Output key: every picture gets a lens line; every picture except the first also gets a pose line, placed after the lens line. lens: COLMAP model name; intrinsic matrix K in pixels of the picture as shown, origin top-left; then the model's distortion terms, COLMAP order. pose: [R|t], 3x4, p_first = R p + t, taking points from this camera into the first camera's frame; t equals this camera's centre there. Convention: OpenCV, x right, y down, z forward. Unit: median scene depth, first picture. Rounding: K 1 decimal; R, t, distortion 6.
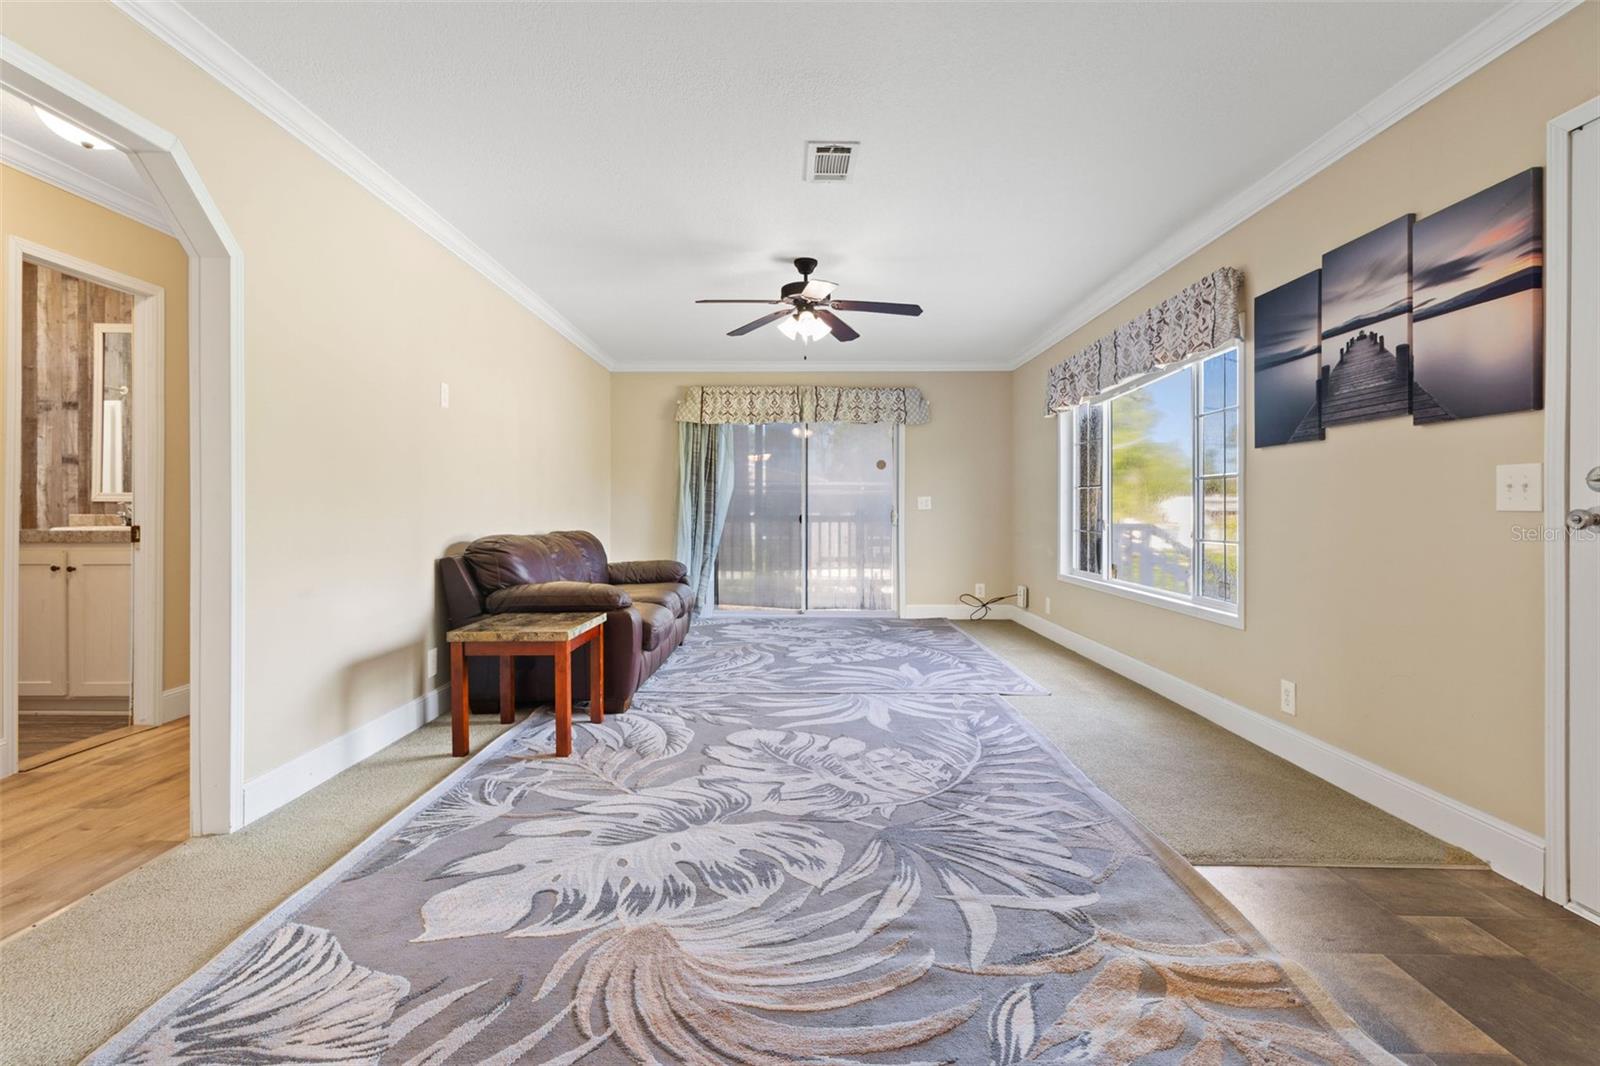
lens RADIAL K [[752.1, 0, 793.8], [0, 752.1, 517.4], [0, 0, 1]] dist [0.001360, 0.003258]
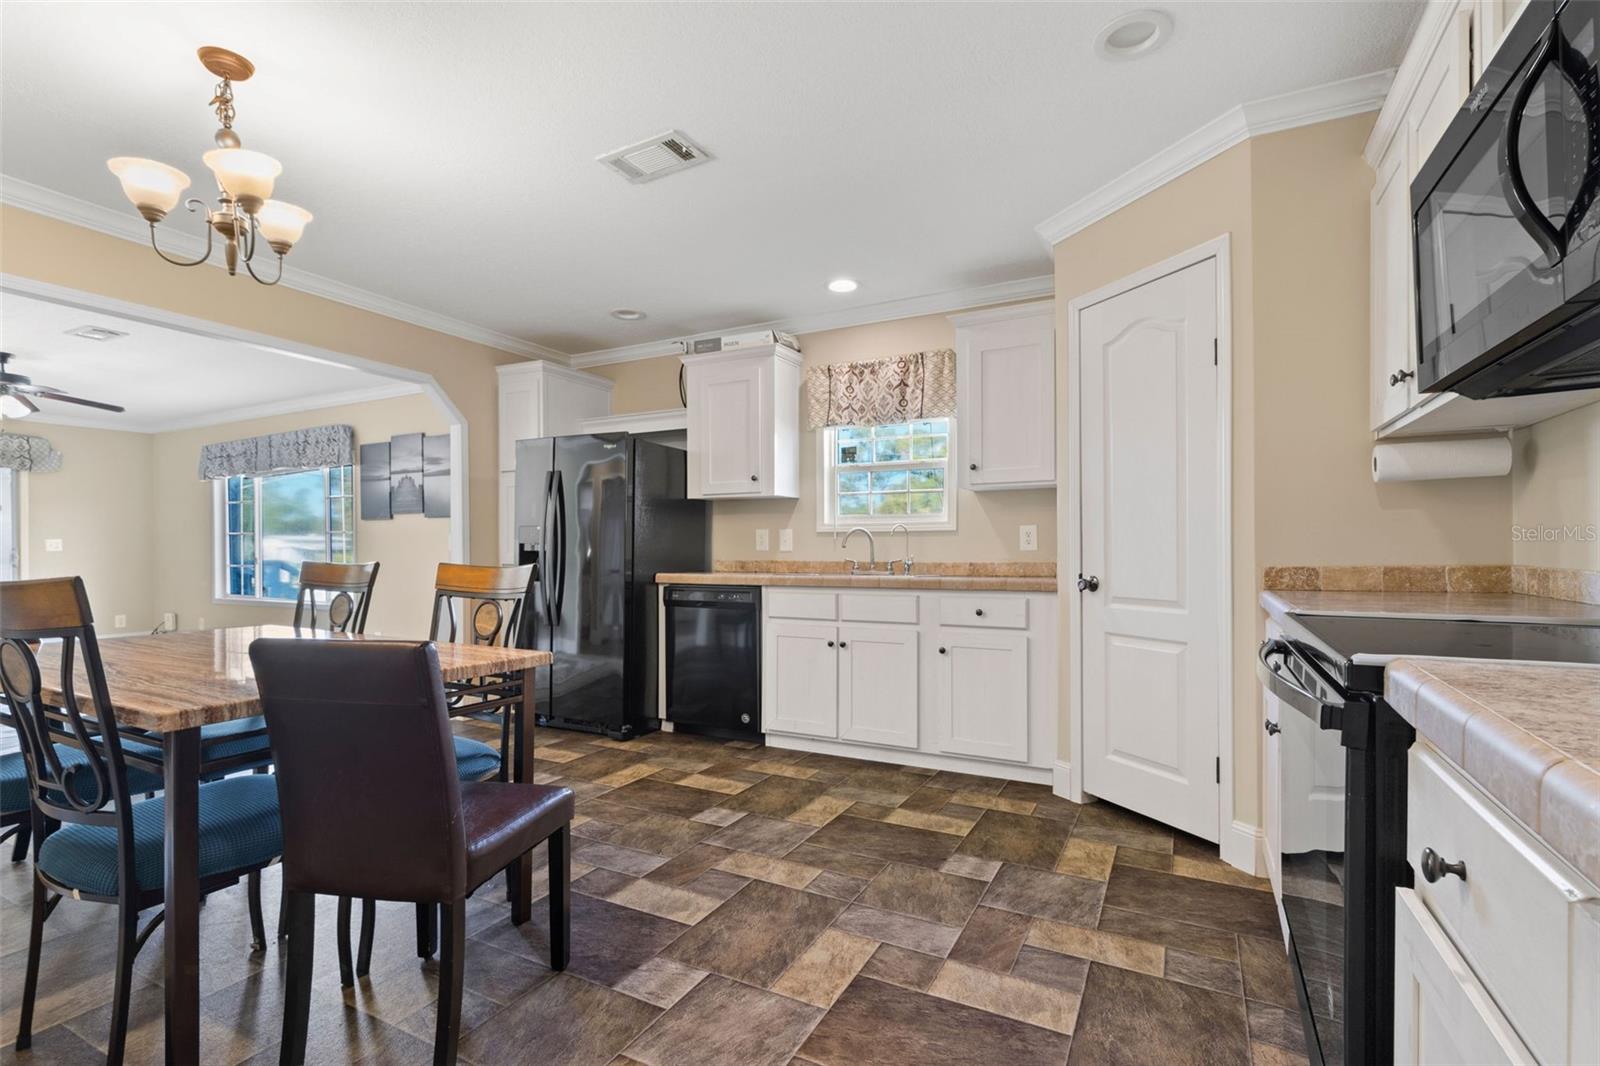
lens RADIAL K [[752.1, 0, 803.3], [0, 752.1, 548.3], [0, 0, 1]] dist [0.001360, 0.003258]
pose [[0.461154, -0.007767, 0.887286, -0.719710], [0.013278, 0.999910, 0.001852, -0.007443], [-0.887221, 0.010928, 0.461216, -1.116833]]
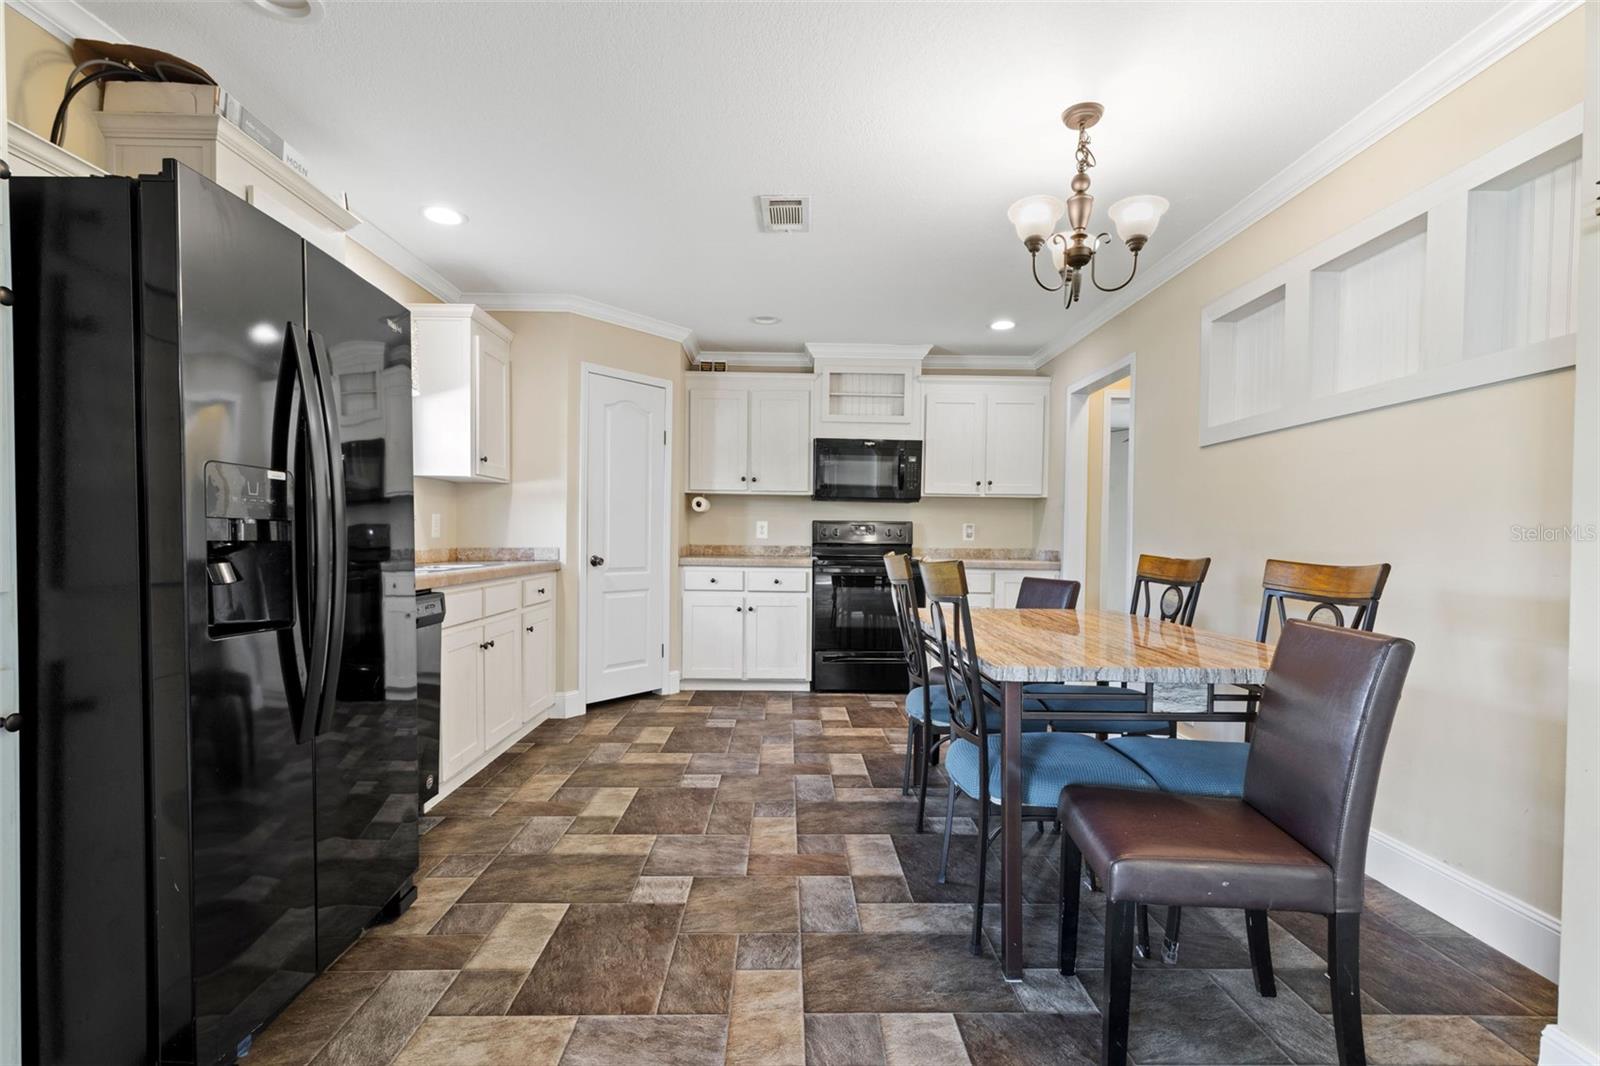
lens RADIAL K [[752.1, 0, 789.2], [0, 752.1, 540.7], [0, 0, 1]] dist [0.001360, 0.003258]
pose [[-0.999738, -0.014109, -0.018052, 0.044180], [-0.014389, 0.999776, 0.015519, -0.022531], [0.017829, 0.015775, -0.999717, 0.632265]]
